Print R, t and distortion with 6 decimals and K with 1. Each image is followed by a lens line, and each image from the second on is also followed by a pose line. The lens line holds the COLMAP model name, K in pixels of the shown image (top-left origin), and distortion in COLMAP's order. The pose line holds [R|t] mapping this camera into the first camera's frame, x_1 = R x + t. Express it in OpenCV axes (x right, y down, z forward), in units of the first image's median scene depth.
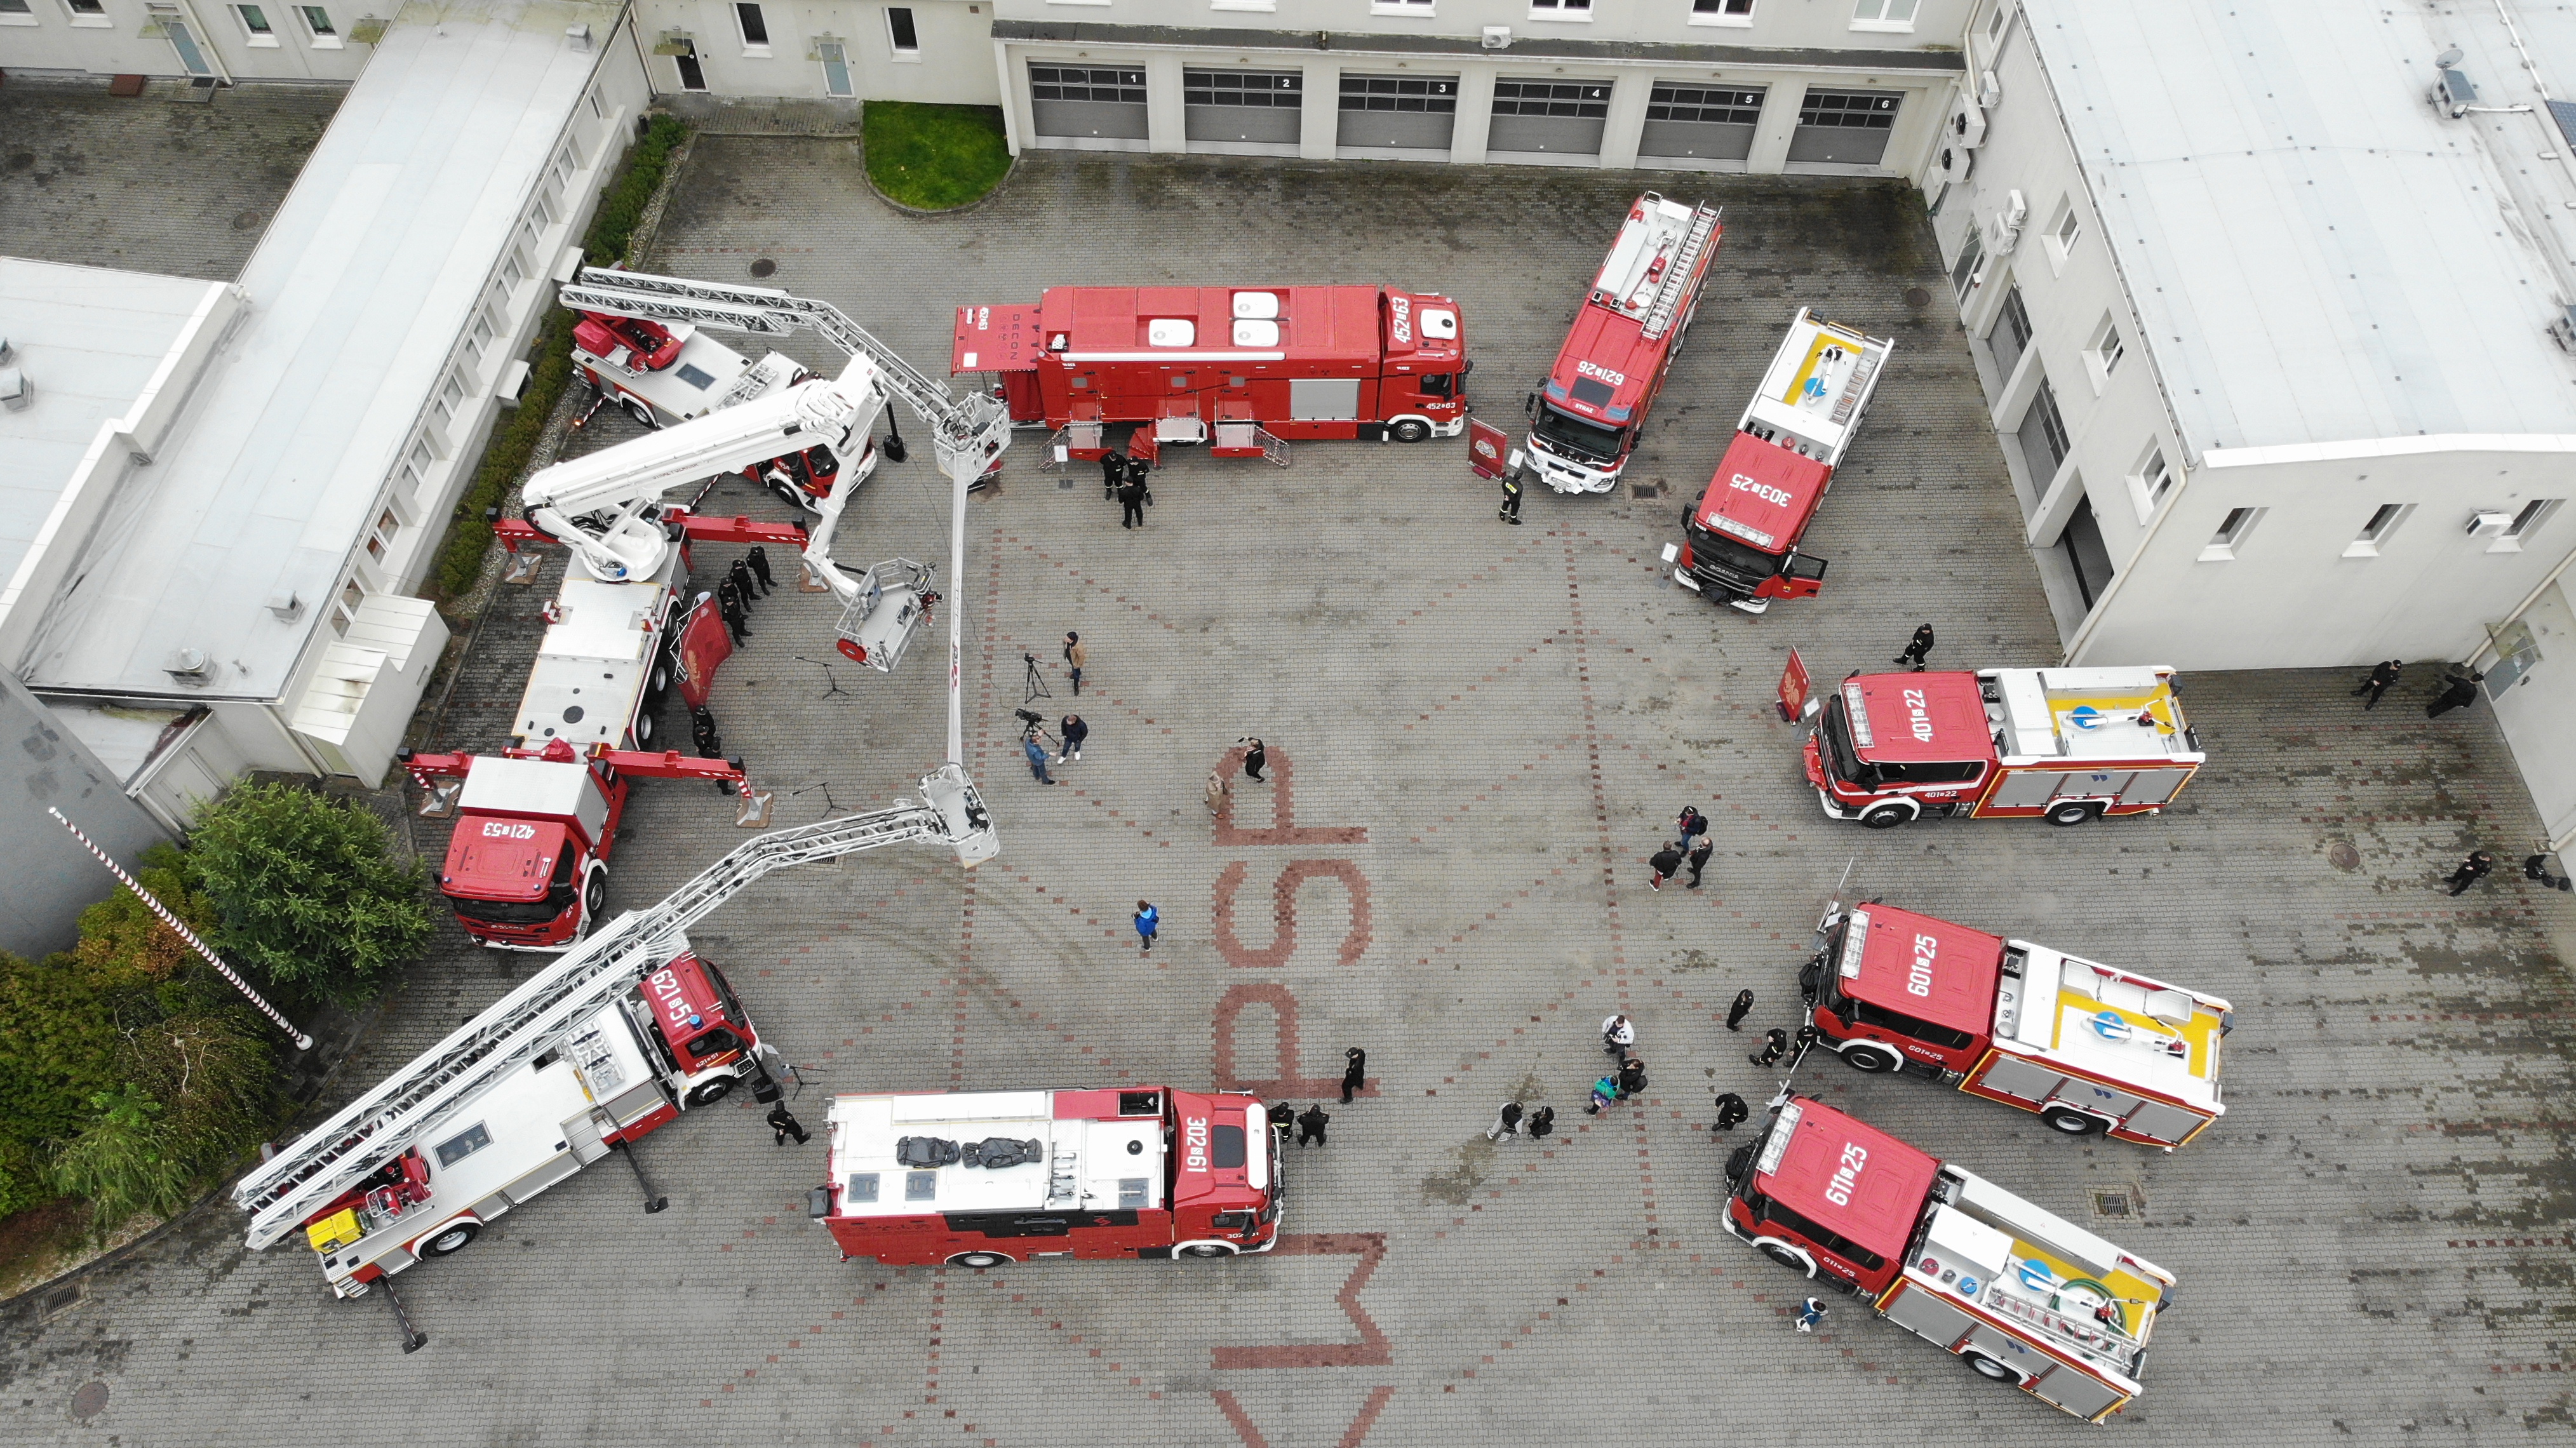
lens RADIAL K [[1887.7, 0, 1292.5], [0, 1887.7, 725.2], [0, 0, 1]] dist [-0.013356, 0.002278]
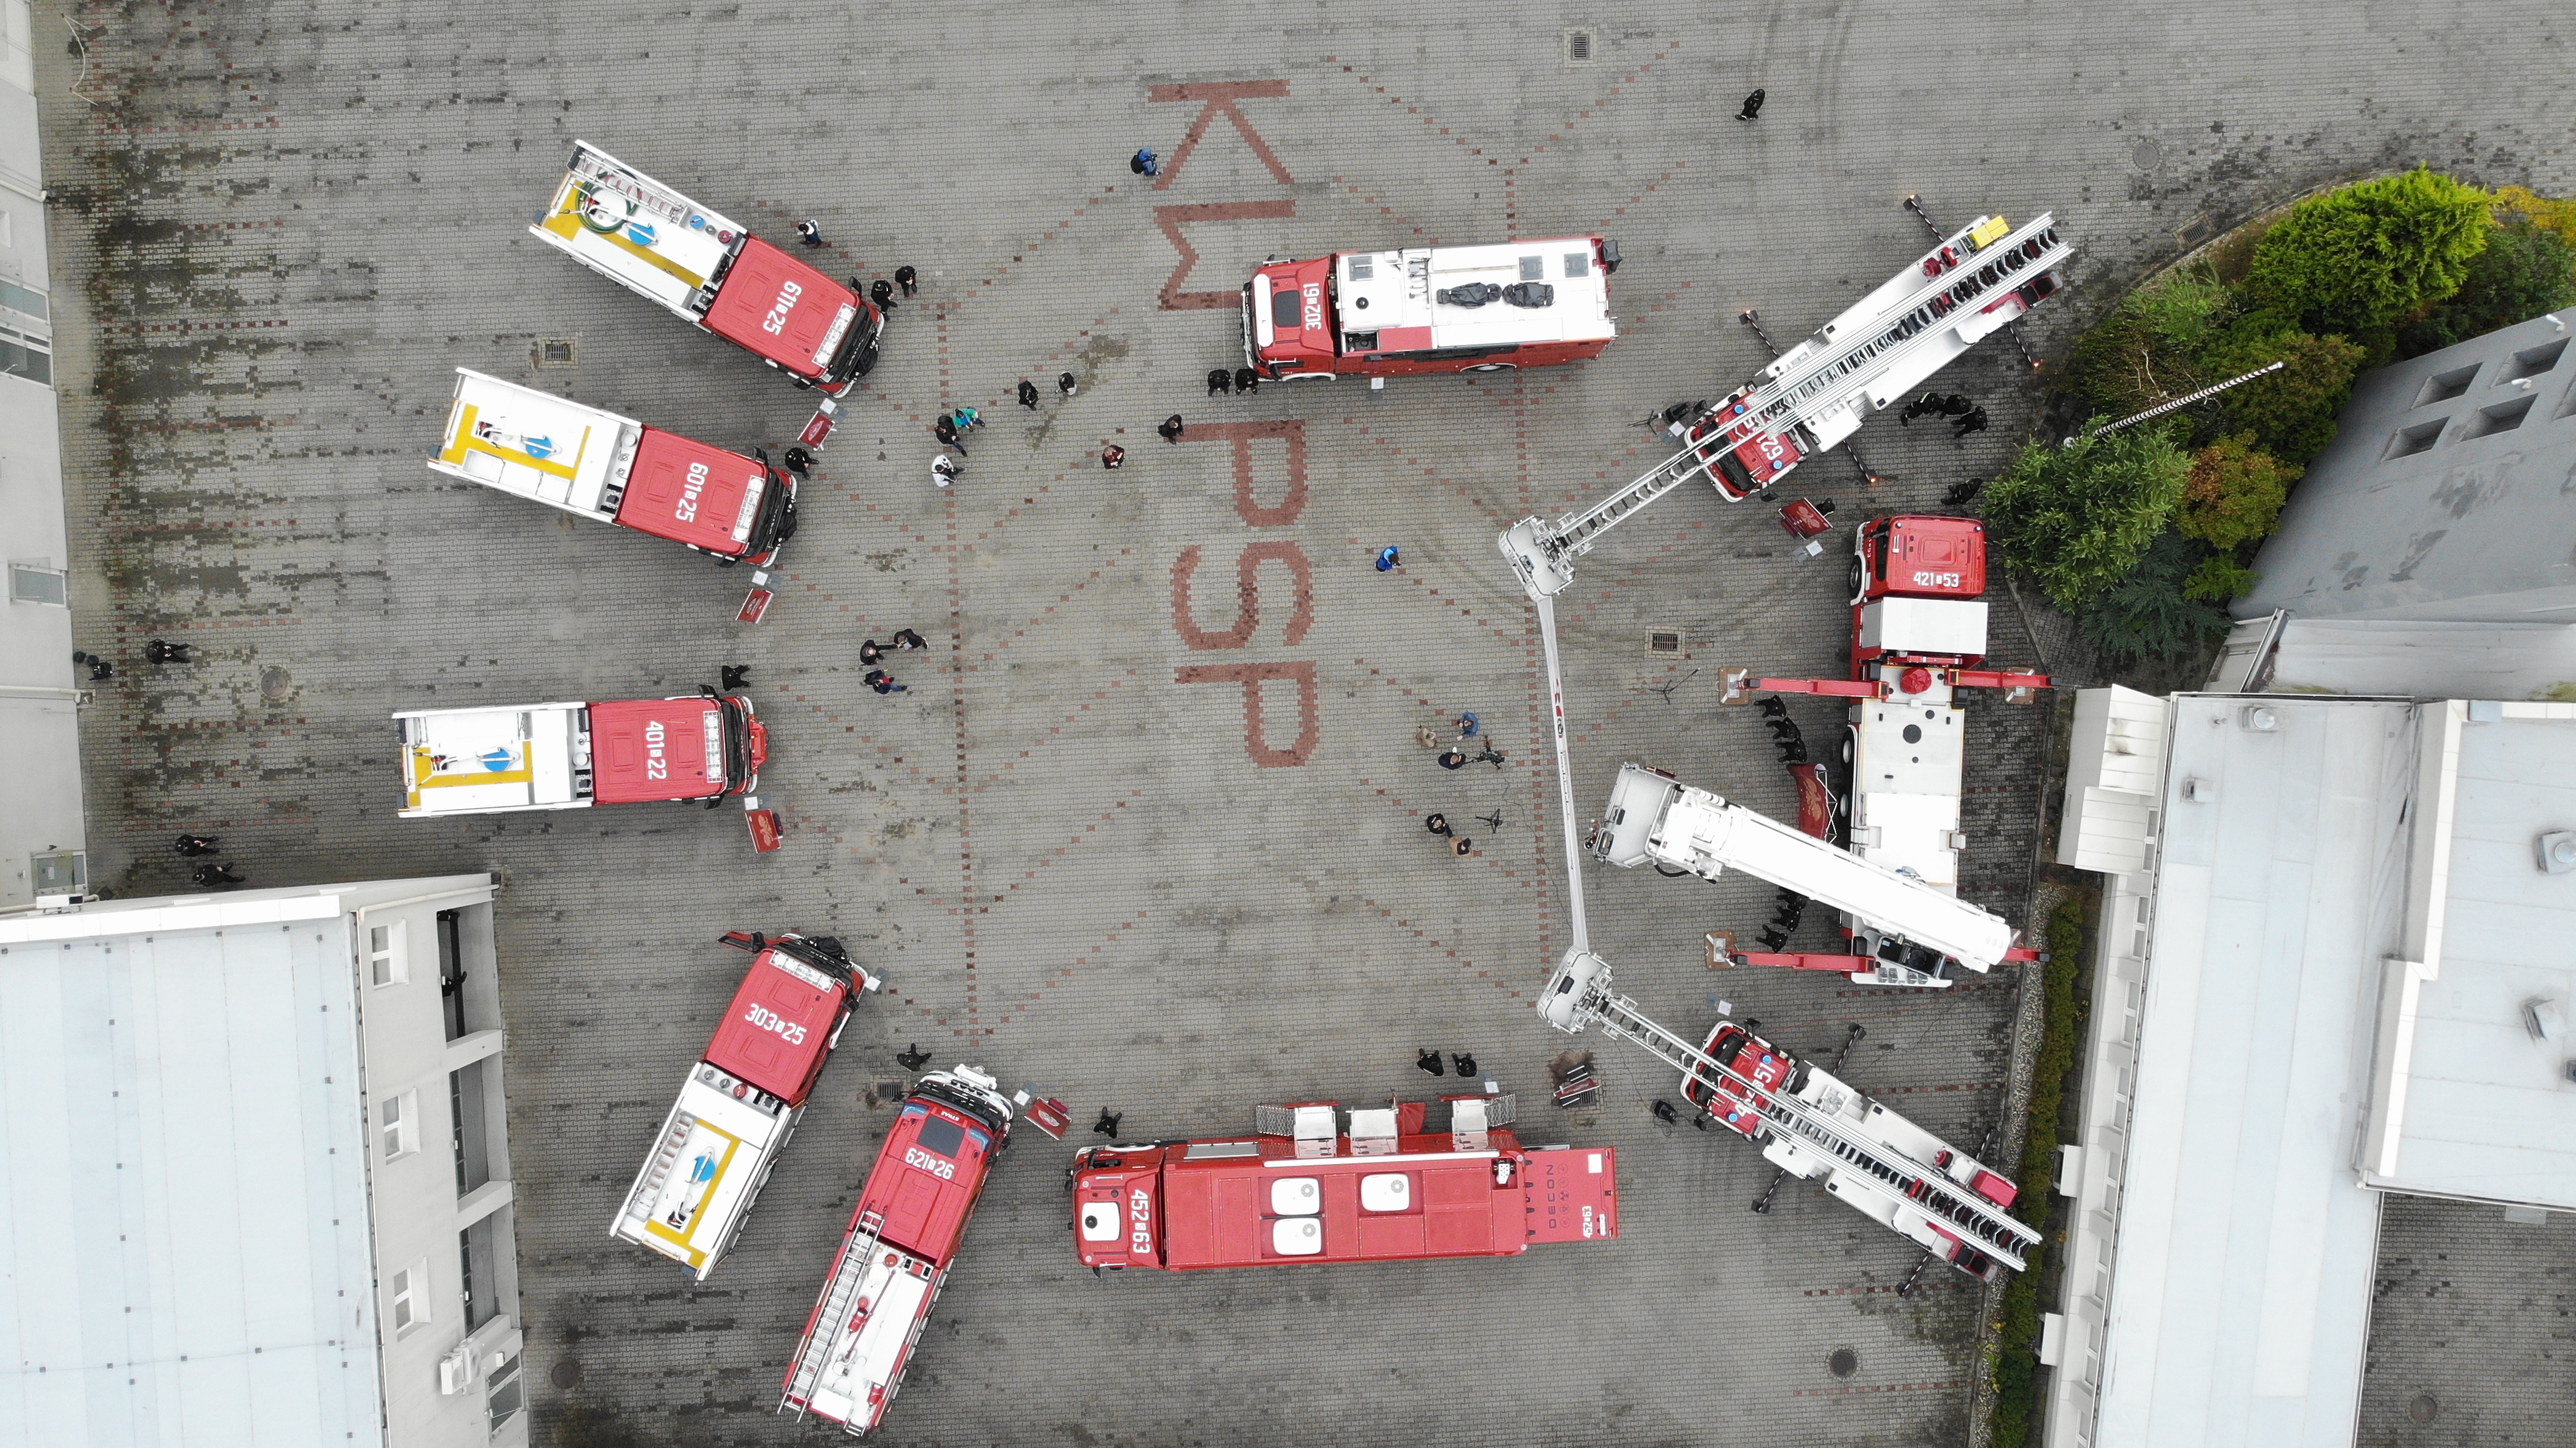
lens RADIAL K [[1887.7, 0, 1292.5], [0, 1887.7, 725.2], [0, 0, 1]] dist [-0.013356, 0.002278]
pose [[-0.999285, 0.024972, -0.028402, 0.003309], [-0.036238, -0.847130, 0.530148, -0.581883], [-0.010821, 0.530798, 0.847429, 0.090176]]
